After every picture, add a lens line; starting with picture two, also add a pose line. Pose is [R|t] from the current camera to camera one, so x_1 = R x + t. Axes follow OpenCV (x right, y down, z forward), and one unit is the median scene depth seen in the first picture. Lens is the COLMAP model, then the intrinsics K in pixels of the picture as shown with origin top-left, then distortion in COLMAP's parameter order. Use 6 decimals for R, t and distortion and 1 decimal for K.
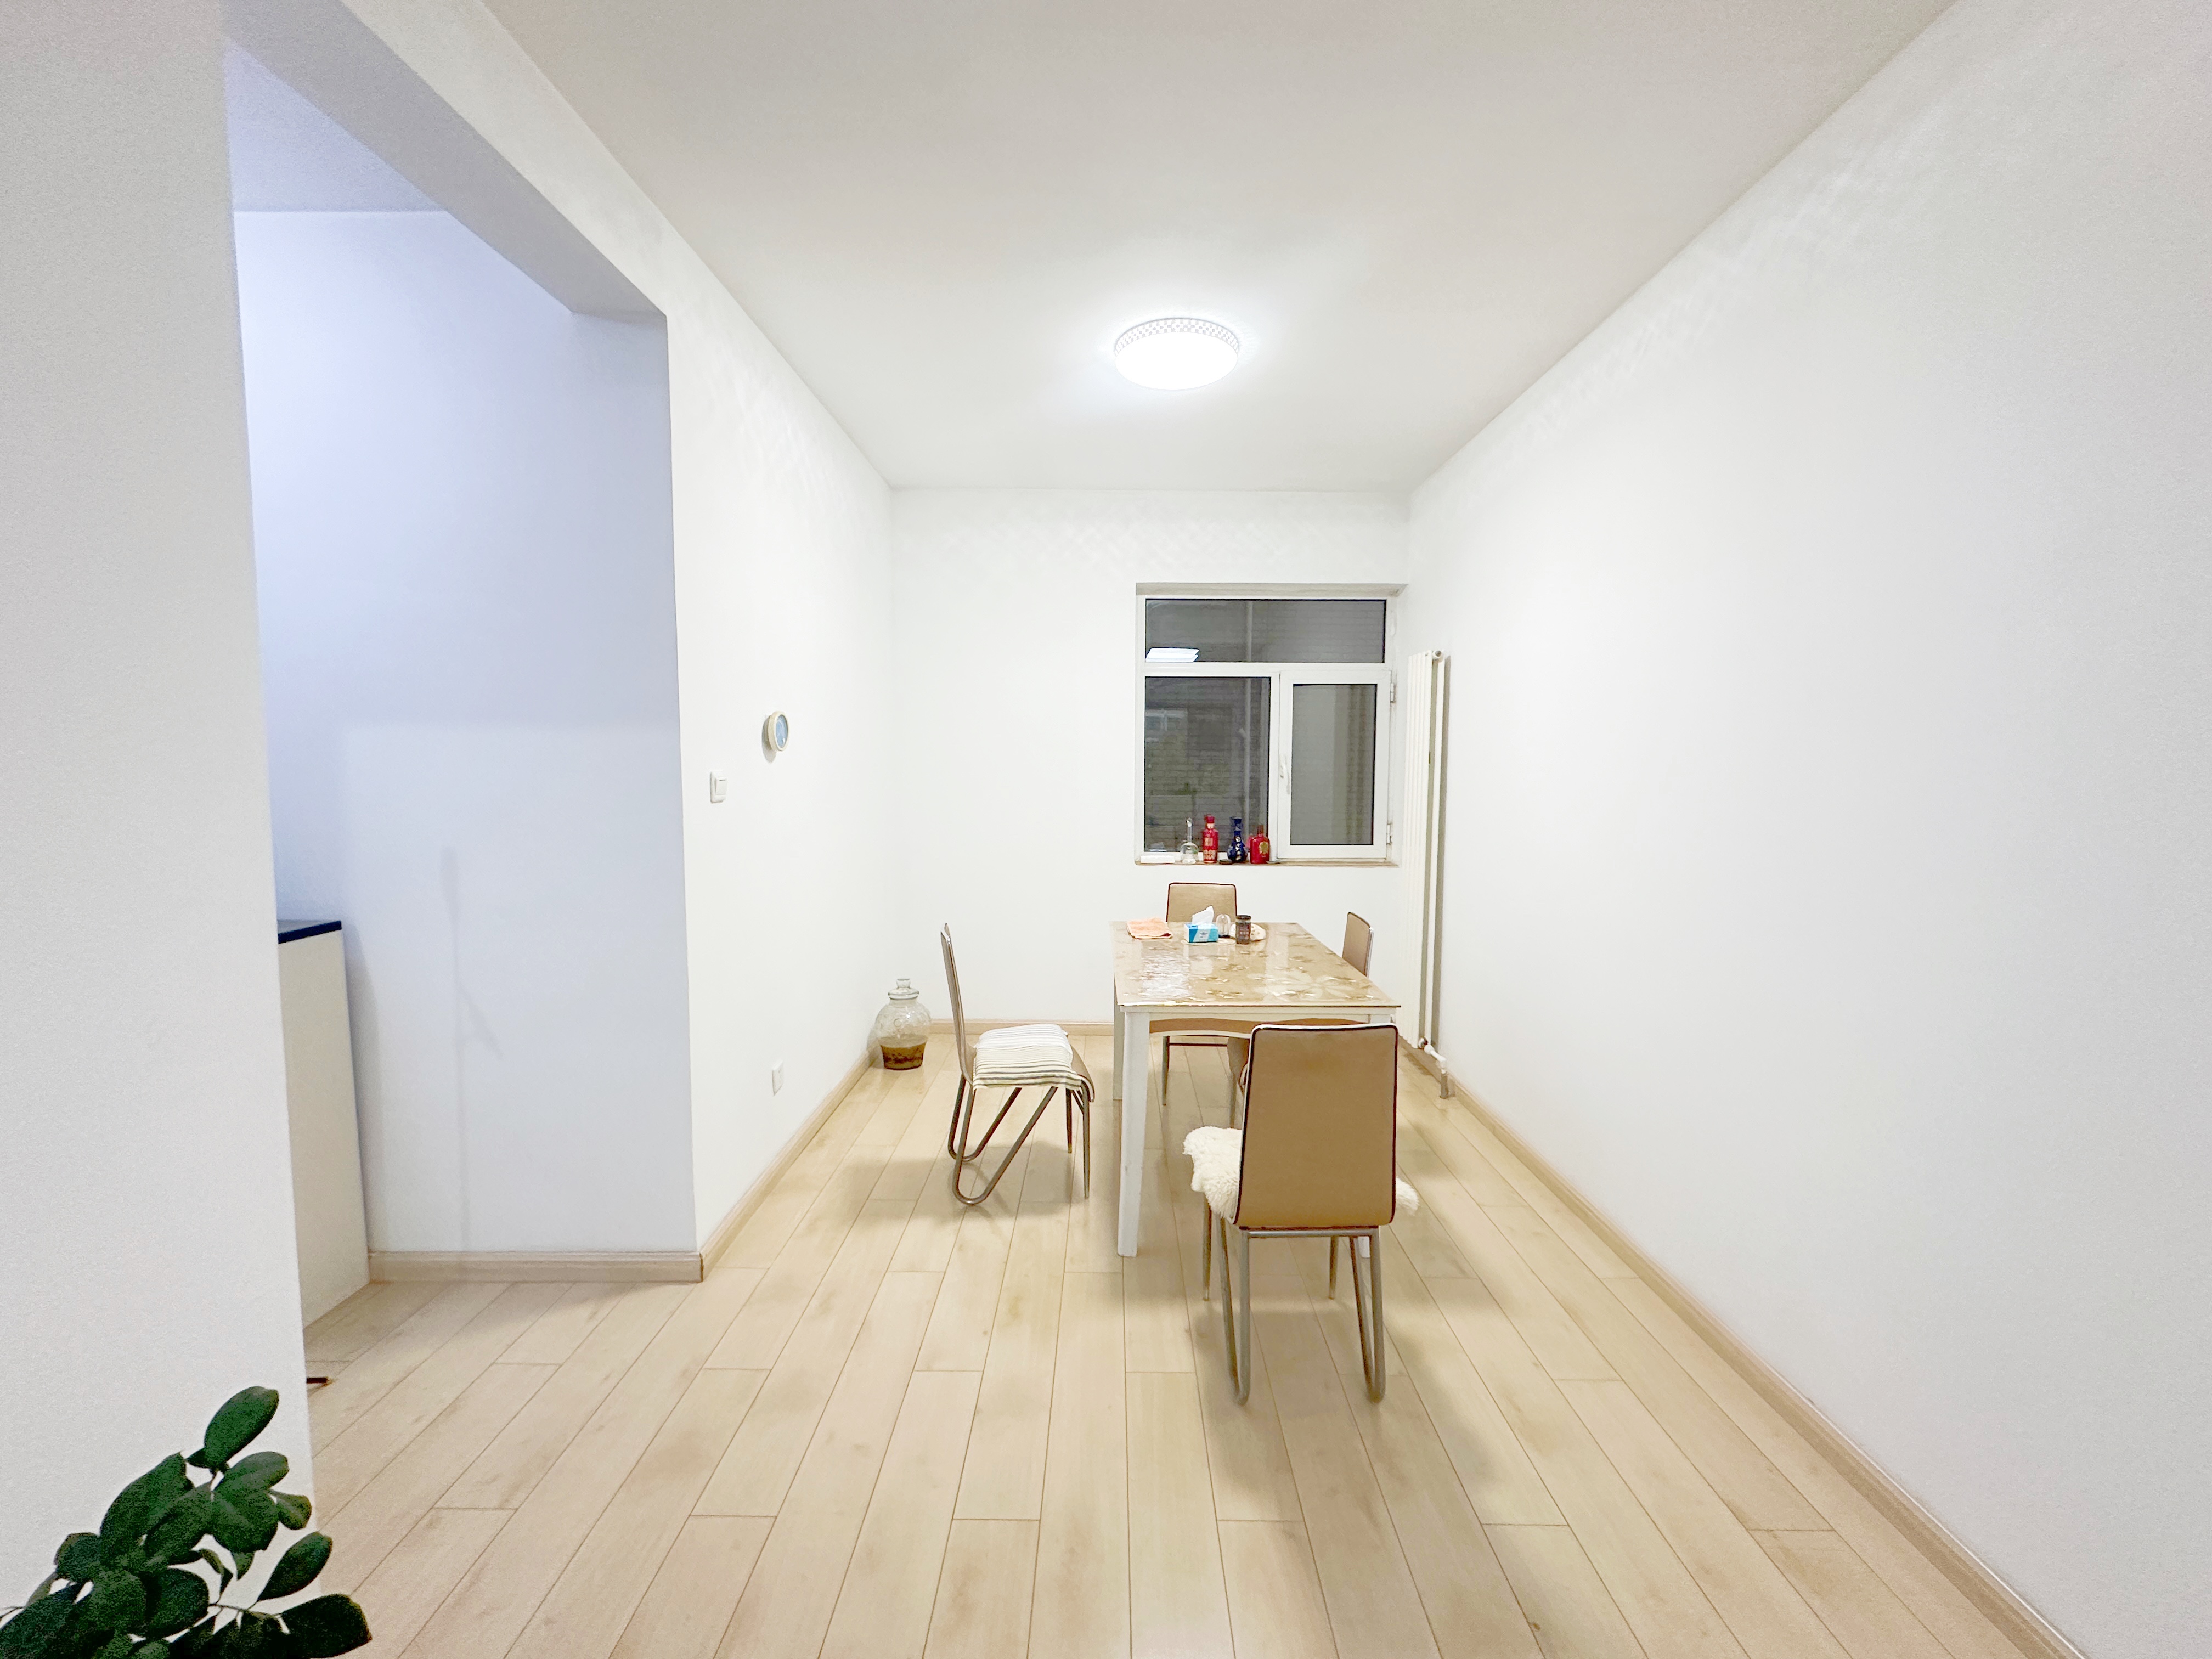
lens RADIAL K [[882.4, 0, 1106.0], [0, 882.4, 829.5], [0, 0, 1]] dist [0.000380, 0.000011]
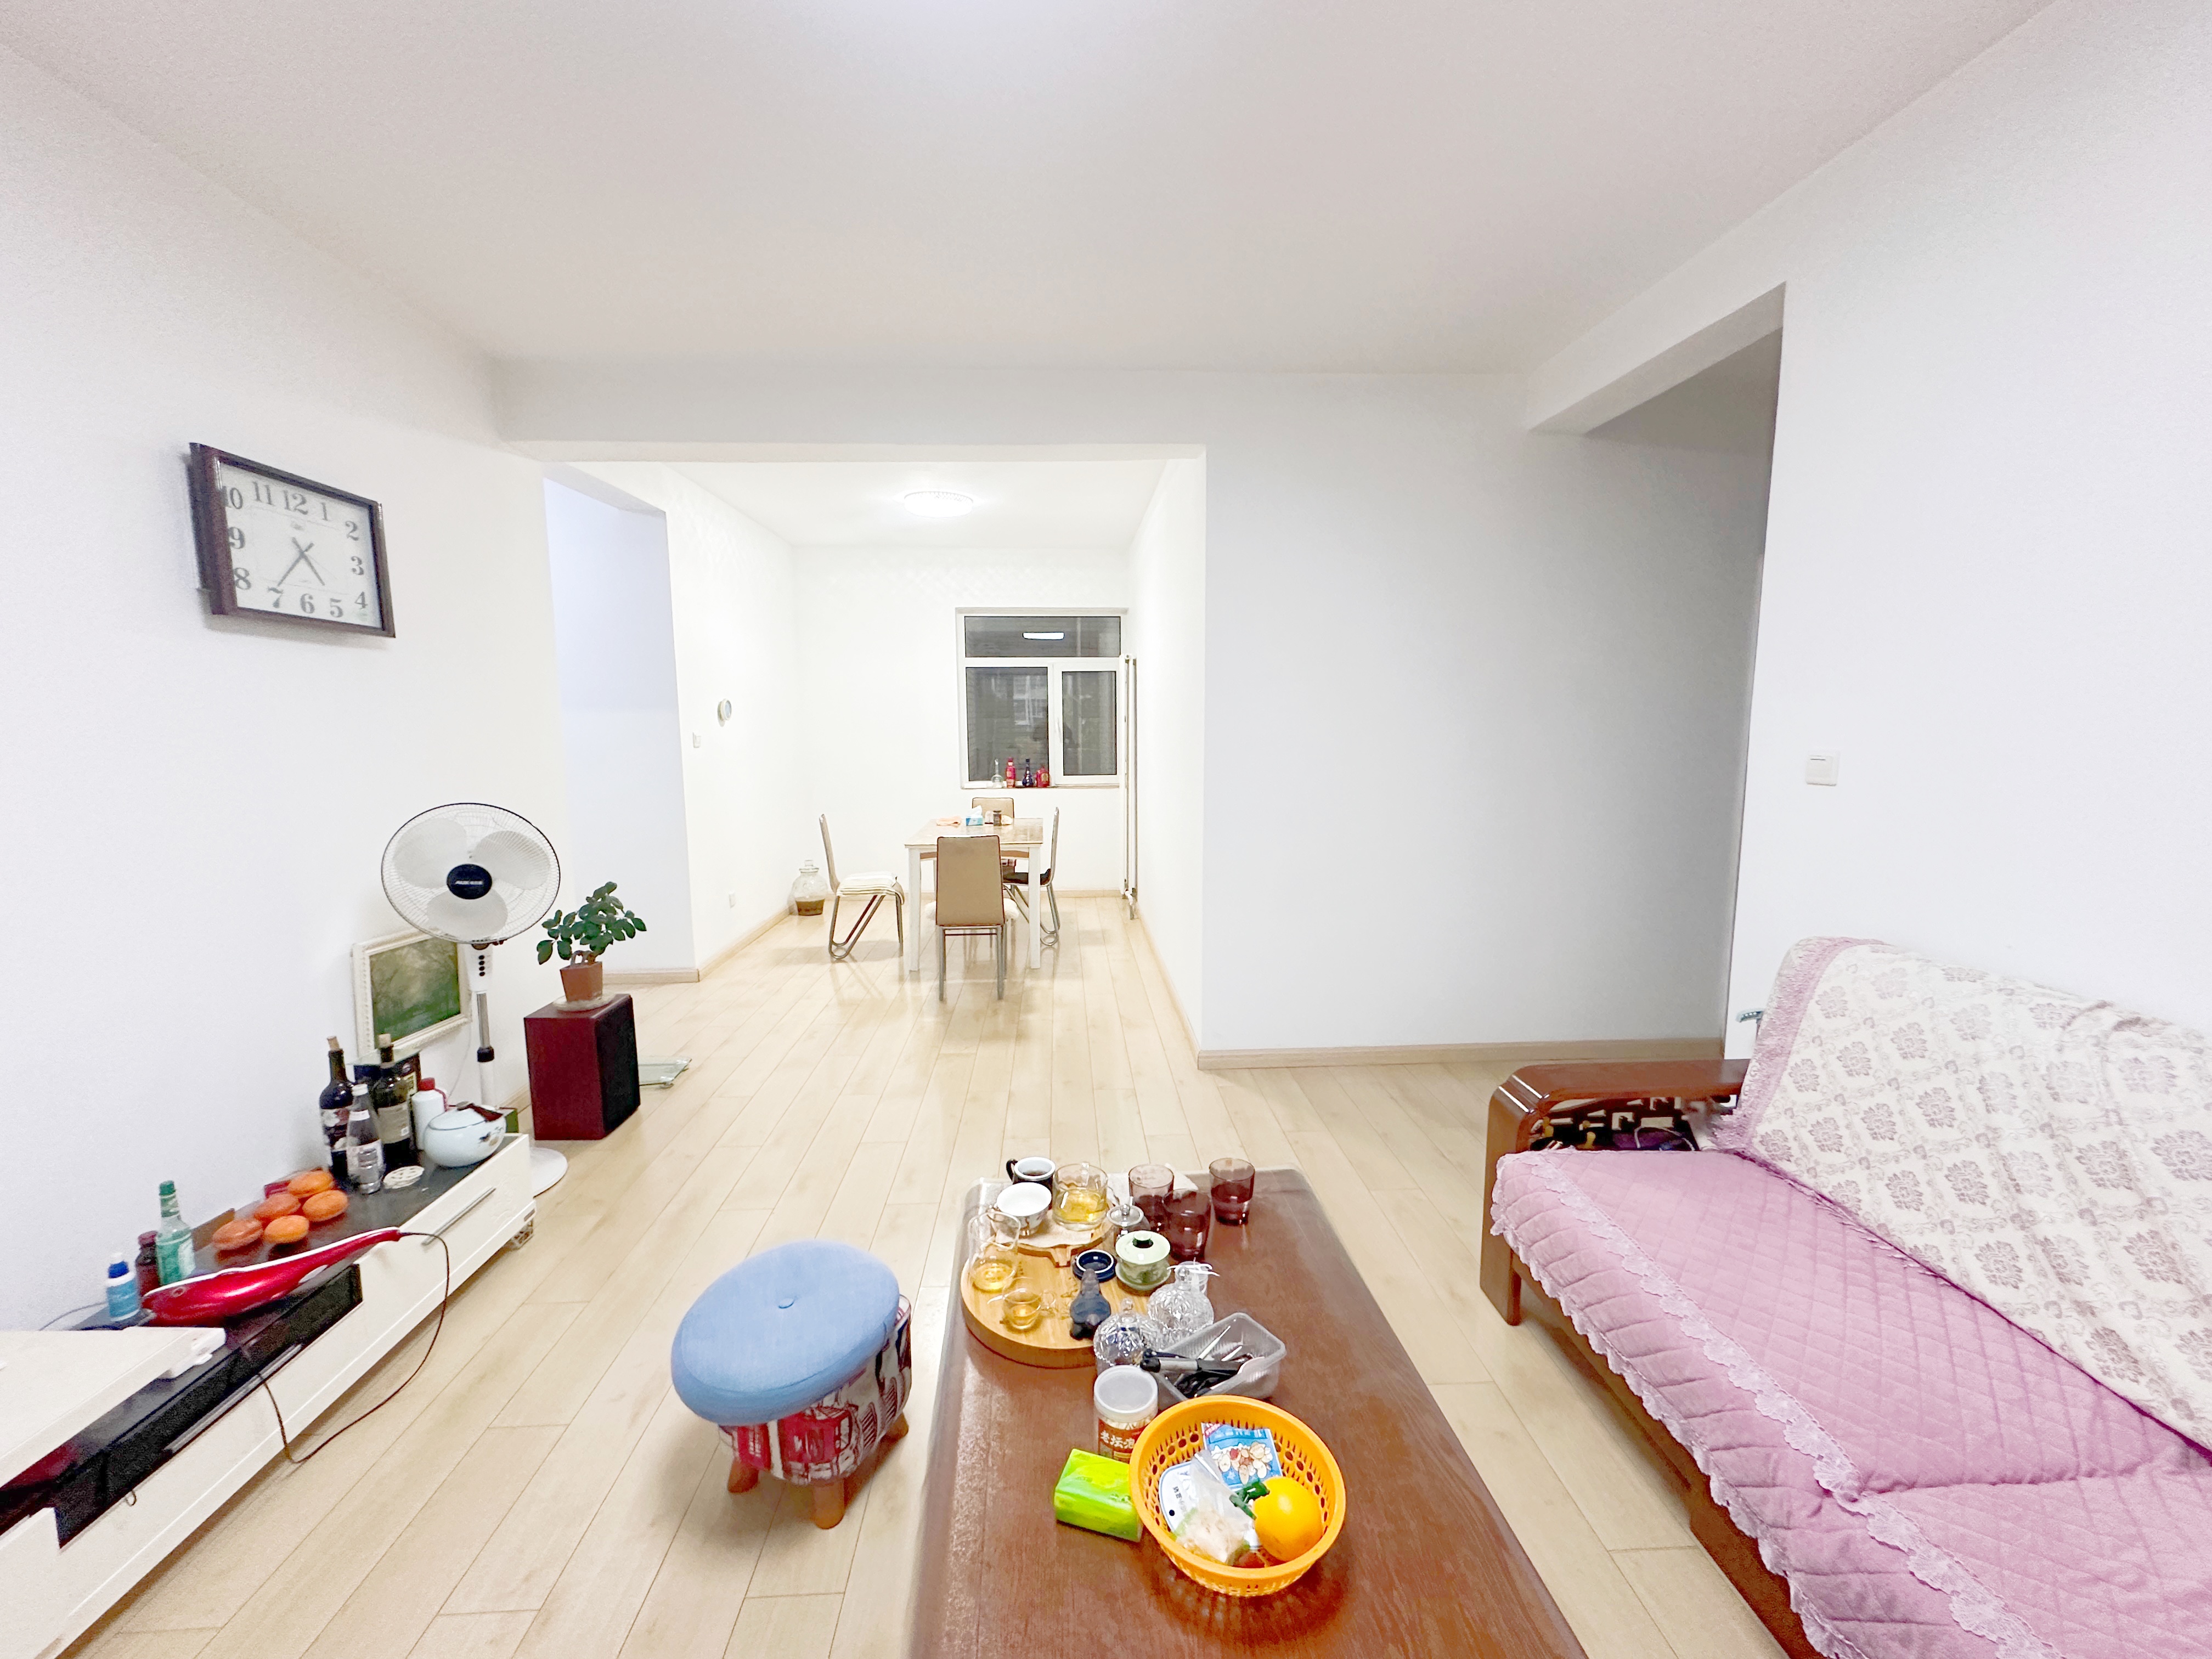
lens RADIAL K [[882.4, 0, 1106.0], [0, 882.4, 829.5], [0, 0, 1]] dist [0.000380, 0.000011]
pose [[0.998070, -0.018750, 0.059195, 0.202498], [0.015894, 0.998704, 0.048353, 0.040963], [-0.060025, -0.047319, 0.997075, -0.593096]]
